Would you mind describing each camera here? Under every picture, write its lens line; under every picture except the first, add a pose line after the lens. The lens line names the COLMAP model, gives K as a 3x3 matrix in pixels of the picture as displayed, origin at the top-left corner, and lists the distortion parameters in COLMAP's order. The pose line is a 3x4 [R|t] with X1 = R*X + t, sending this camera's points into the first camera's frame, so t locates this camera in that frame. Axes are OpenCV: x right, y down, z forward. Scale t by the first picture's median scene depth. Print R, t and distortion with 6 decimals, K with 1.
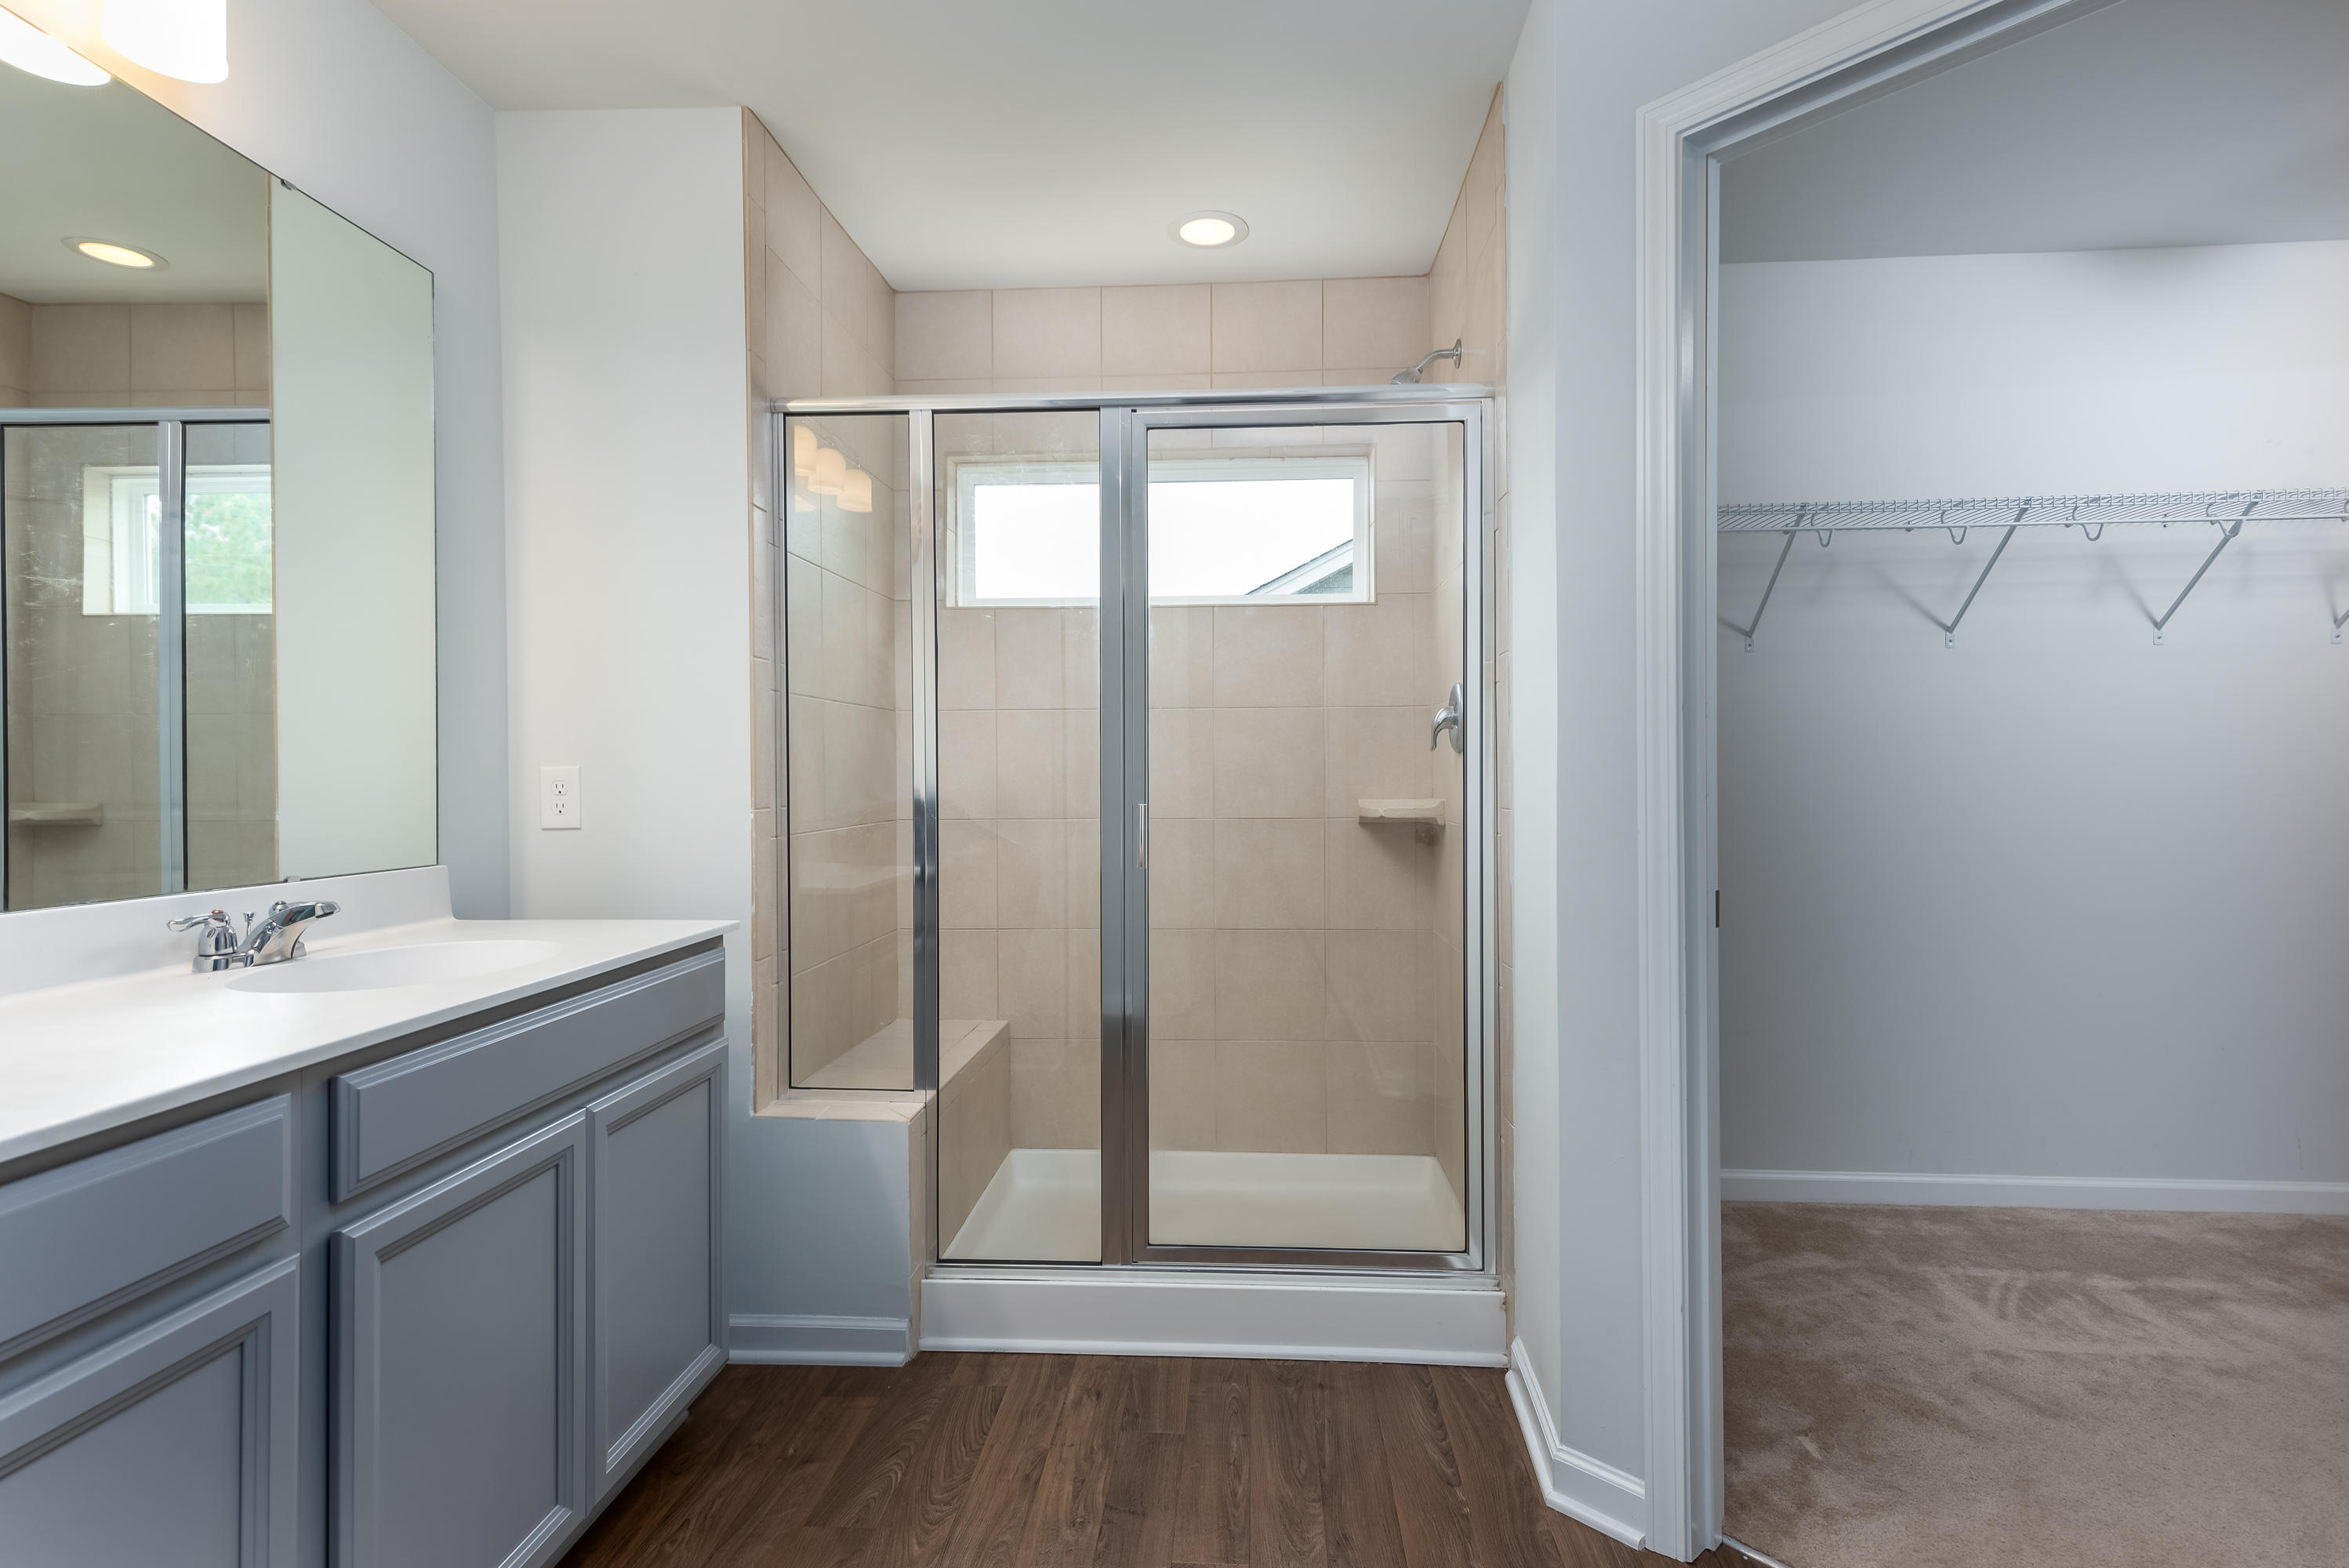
lens RADIAL K [[1167.2, 0, 1174.5], [0, 1167.2, 784.0], [0, 0, 1]] dist [0.020505, -0.000649]
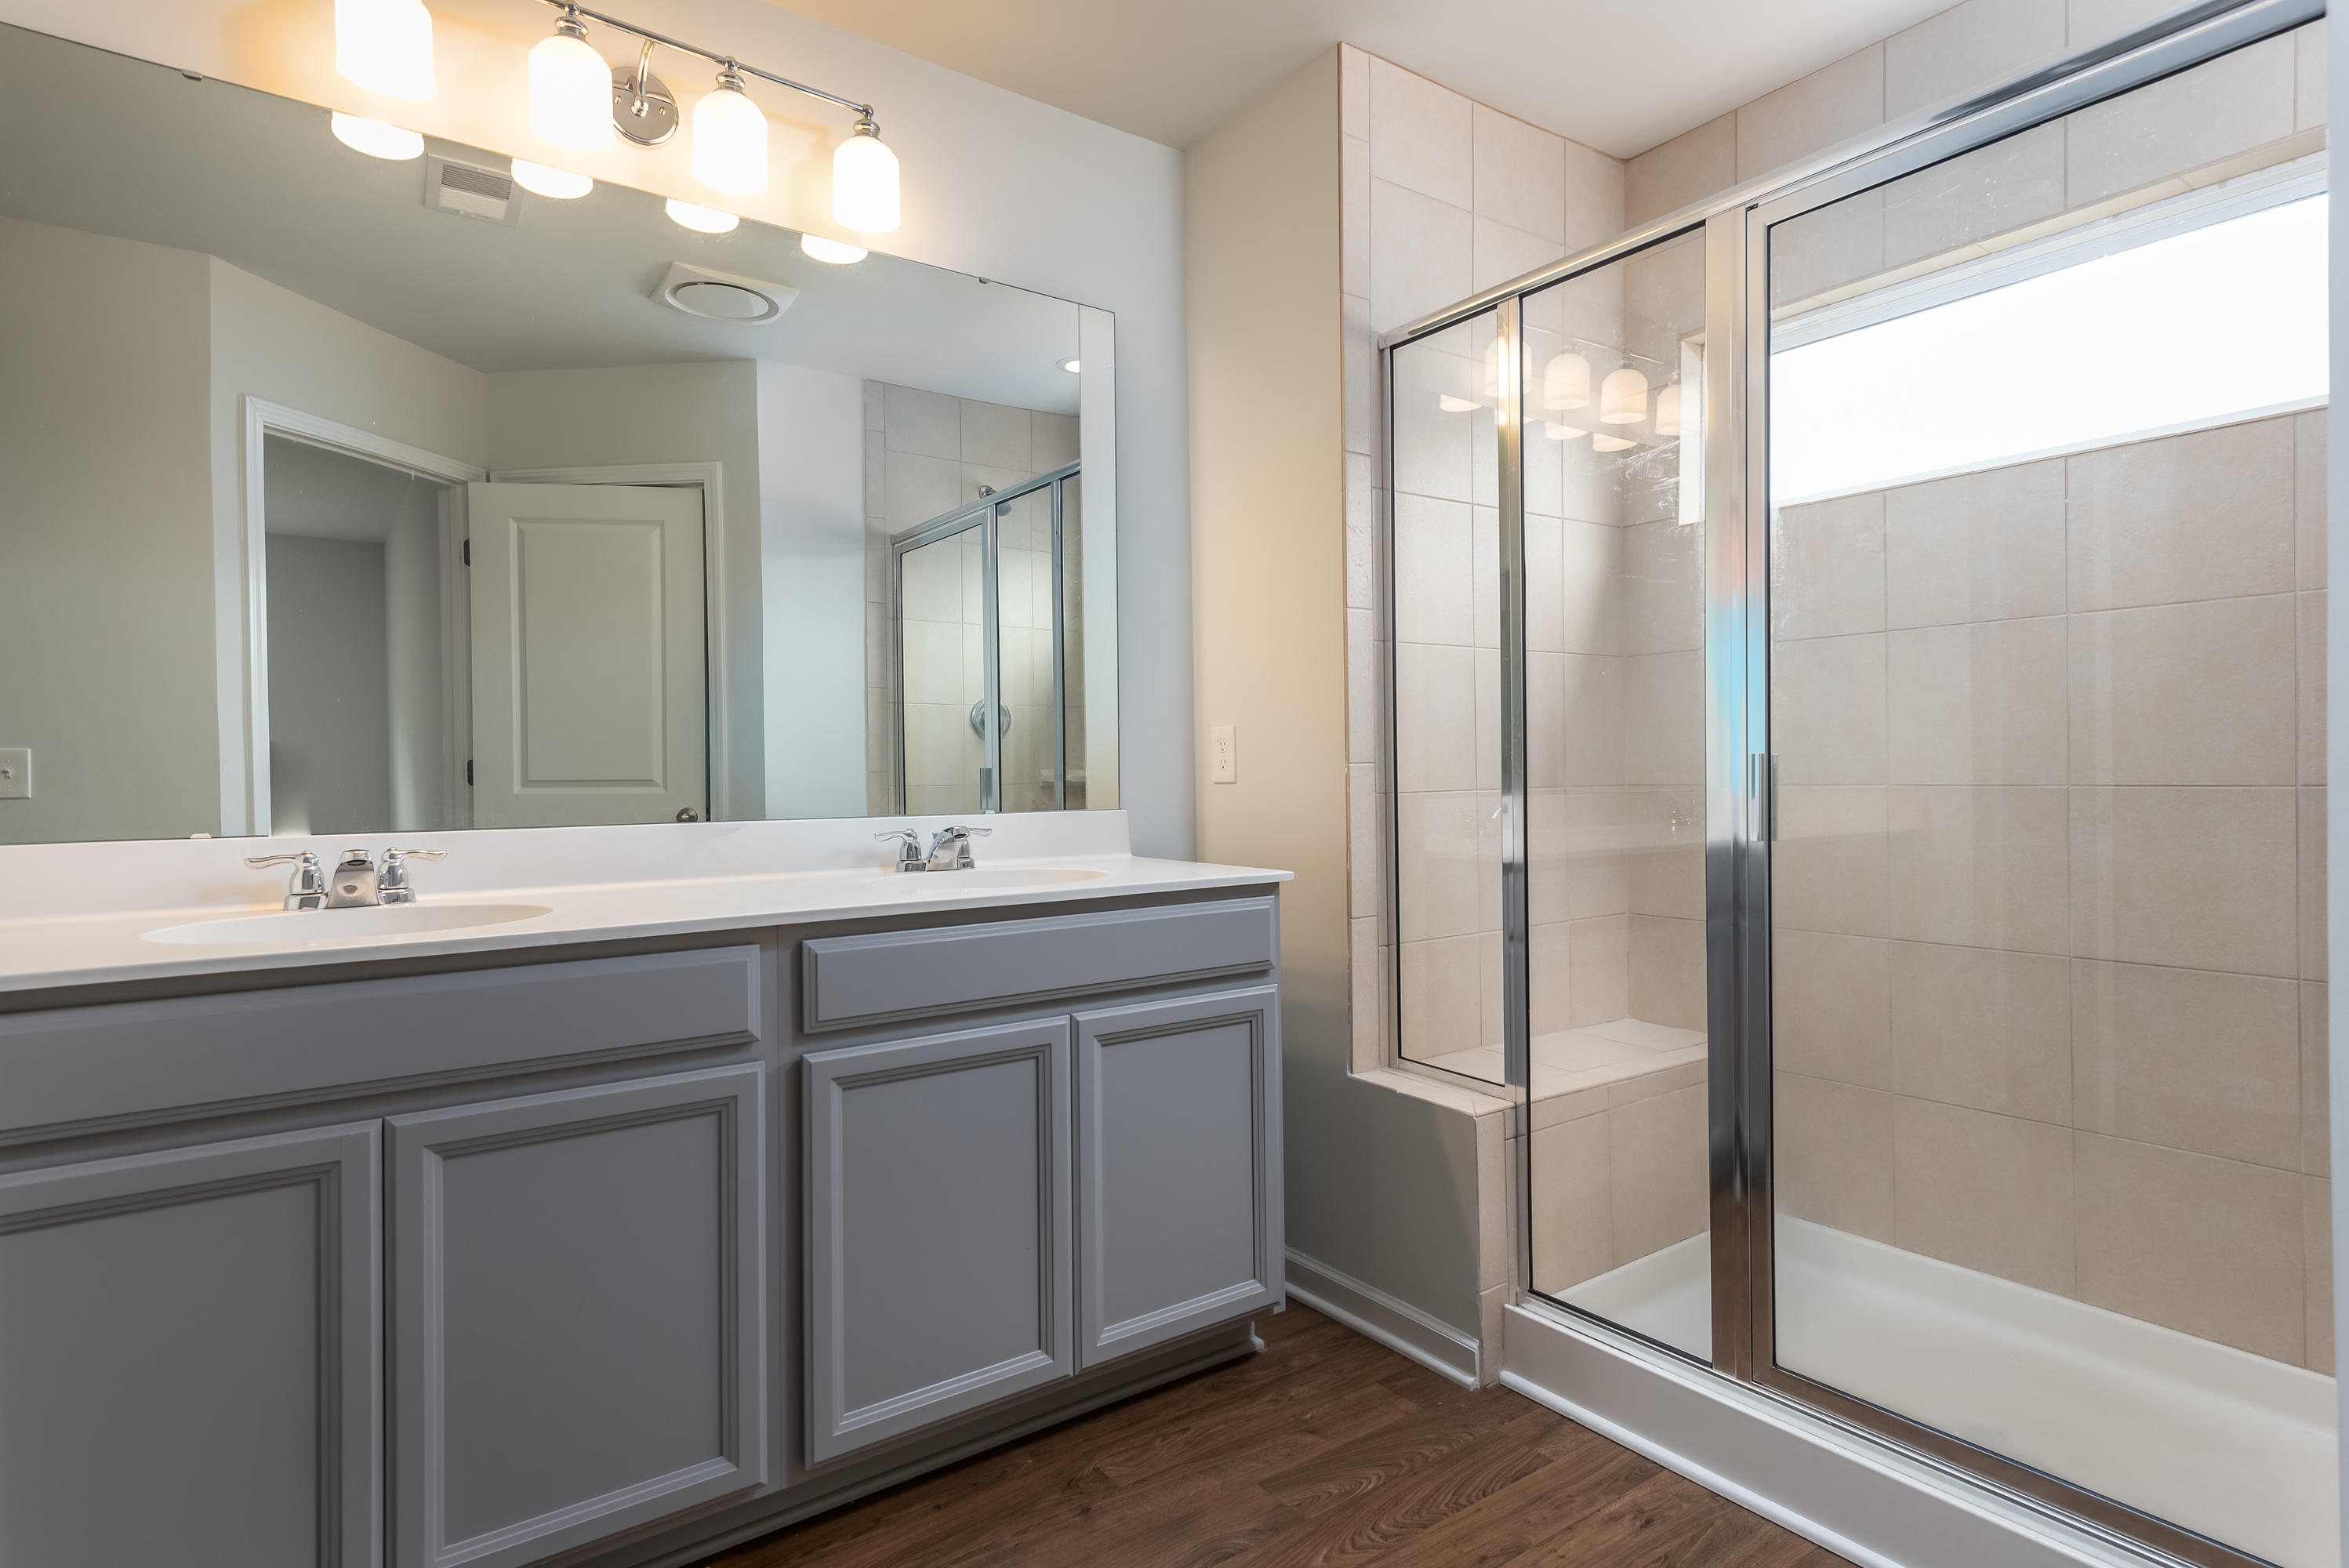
lens RADIAL K [[1229.0, 0, 1174.5], [0, 1229.0, 784.0], [0, 0, 1]] dist [0.060545, -0.040026]
pose [[0.628333, 0.008225, -0.777901, 0.429319], [-0.000544, 0.999949, 0.010133, 0.033564], [0.777944, -0.005944, 0.628305, 0.283357]]
